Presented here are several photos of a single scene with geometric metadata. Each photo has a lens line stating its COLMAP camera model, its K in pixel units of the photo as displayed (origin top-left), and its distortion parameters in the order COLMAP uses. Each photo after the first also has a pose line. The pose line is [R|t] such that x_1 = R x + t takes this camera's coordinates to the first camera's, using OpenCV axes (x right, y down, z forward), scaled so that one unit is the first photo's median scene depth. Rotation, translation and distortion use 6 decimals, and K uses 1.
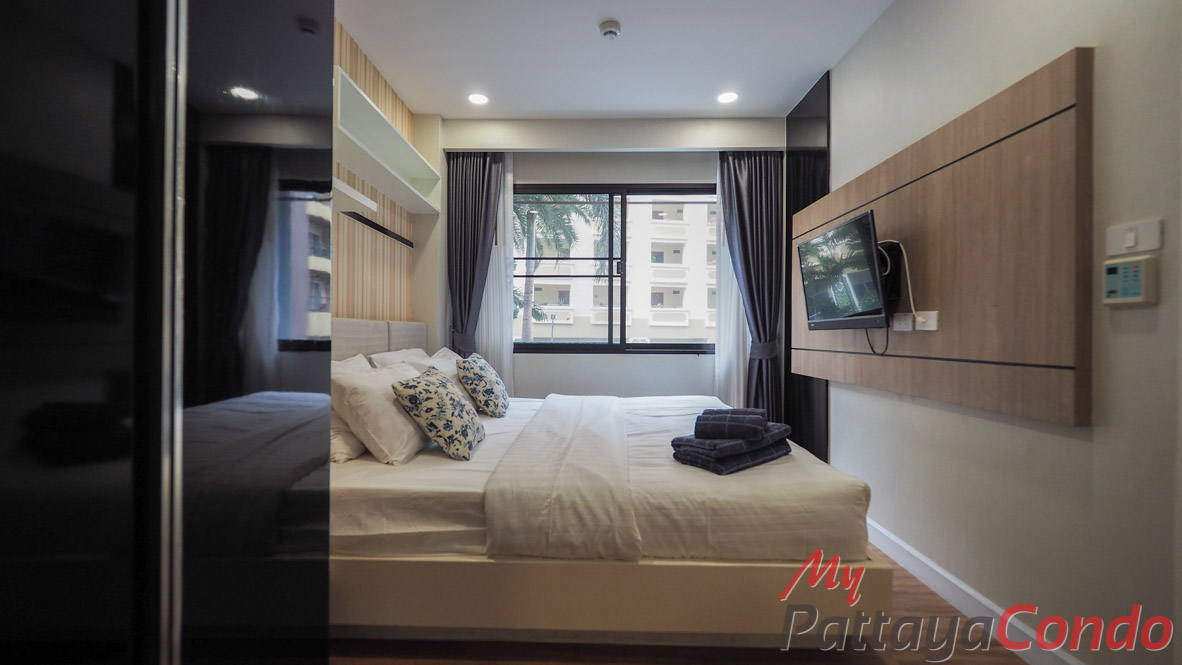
lens RADIAL K [[505.0, 0, 580.7], [0, 505.0, 332.4], [0, 0, 1]] dist [-0.000415, -0.000205]
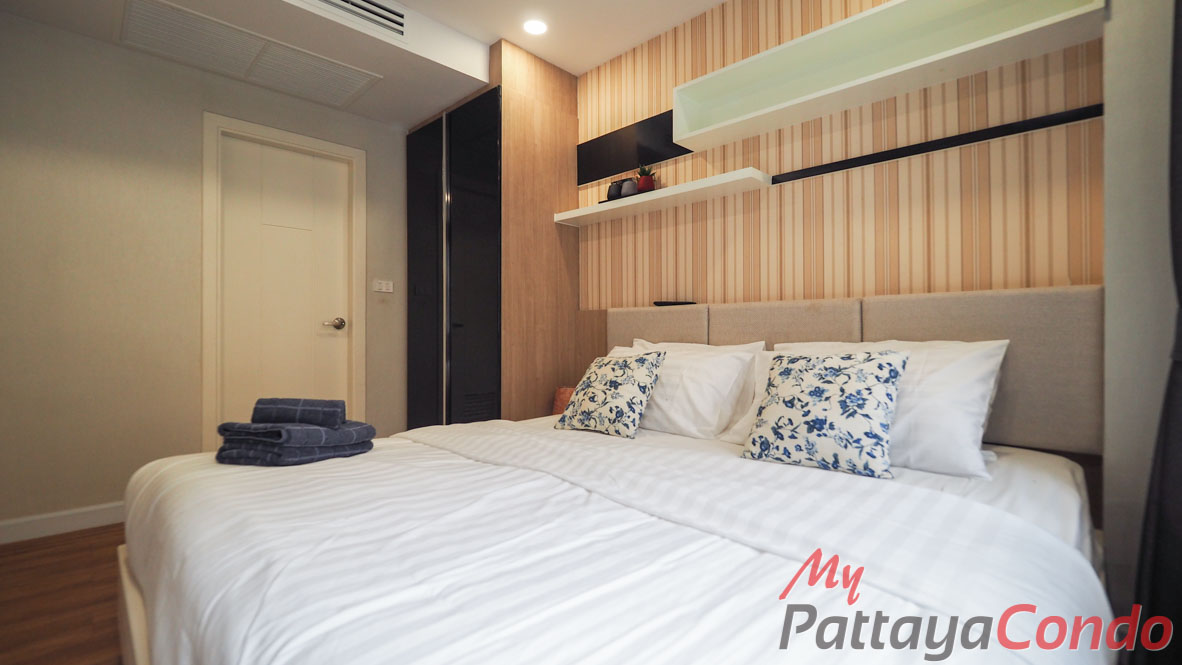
lens RADIAL K [[514.5, 0, 549.6], [0, 514.5, 327.5], [0, 0, 1]] dist [-0.000182, -0.000025]
pose [[-0.730465, -0.014813, -0.682790, 0.404221], [-0.003368, 0.999831, -0.018088, 0.033250], [0.682942, -0.010912, -0.730391, 1.278282]]
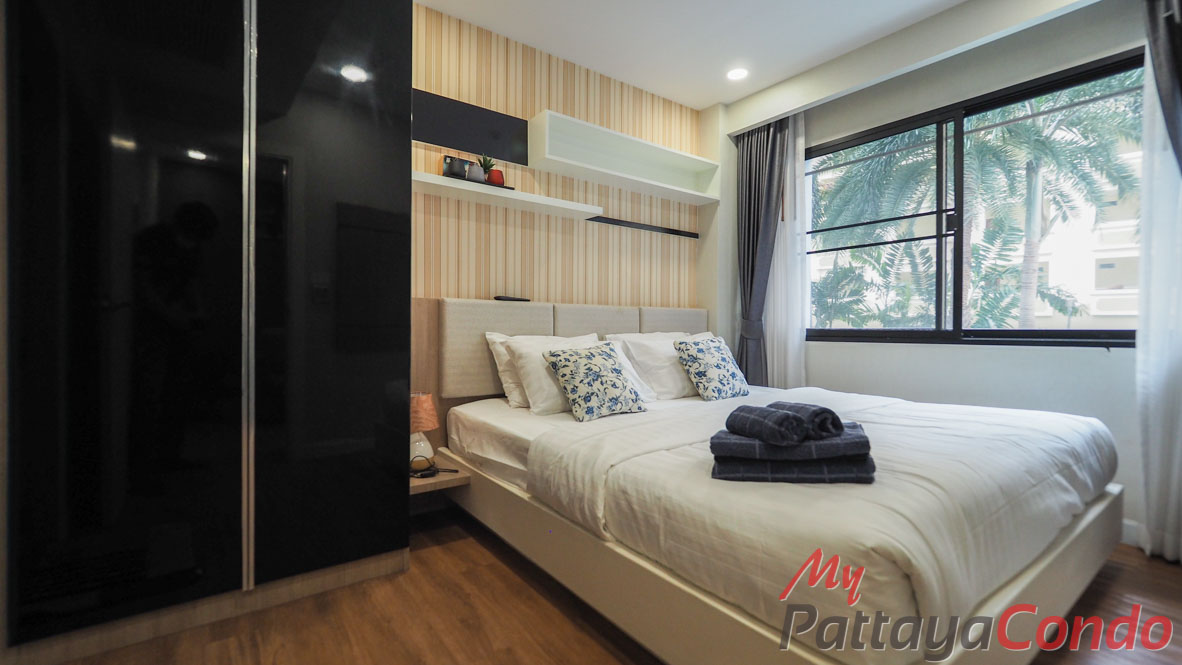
lens RADIAL K [[505.0, 0, 580.7], [0, 505.0, 332.4], [0, 0, 1]] dist [-0.000415, -0.000205]
pose [[0.590137, 0.001473, -0.807302, 0.478957], [-0.000488, 0.999999, 0.001468, 0.035185], [0.807303, -0.000472, 0.590137, 0.229797]]
